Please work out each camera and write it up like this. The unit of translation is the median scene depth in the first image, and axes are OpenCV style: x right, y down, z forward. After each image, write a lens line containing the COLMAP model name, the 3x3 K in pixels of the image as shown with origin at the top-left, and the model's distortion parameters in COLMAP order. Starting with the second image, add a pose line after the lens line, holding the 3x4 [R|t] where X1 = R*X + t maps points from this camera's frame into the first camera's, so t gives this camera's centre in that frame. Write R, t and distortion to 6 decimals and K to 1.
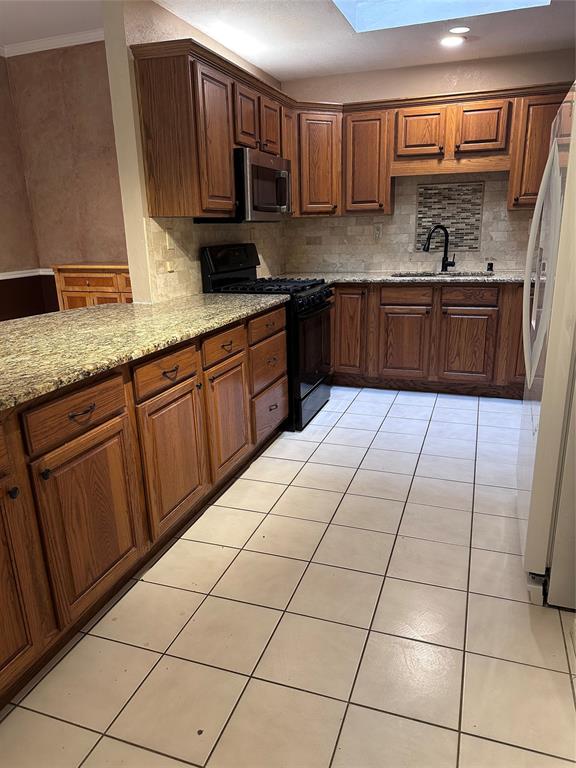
lens RADIAL K [[534.6, 0, 288.0], [0, 534.6, 384.0], [0, 0, 1]] dist [0.002243, -0.002533]
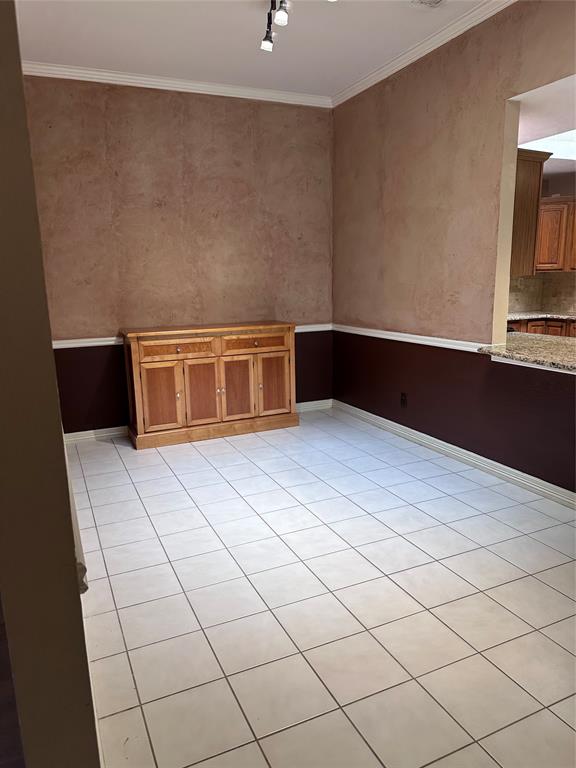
lens RADIAL K [[548.1, 0, 275.2], [0, 548.1, 400.4], [0, 0, 1]] dist [-0.003353, -0.003109]
pose [[0.729485, -0.142822, 0.668920, -1.164362], [0.202208, 0.979276, -0.011429, -0.088270], [-0.653425, 0.143598, 0.743247, 0.323911]]
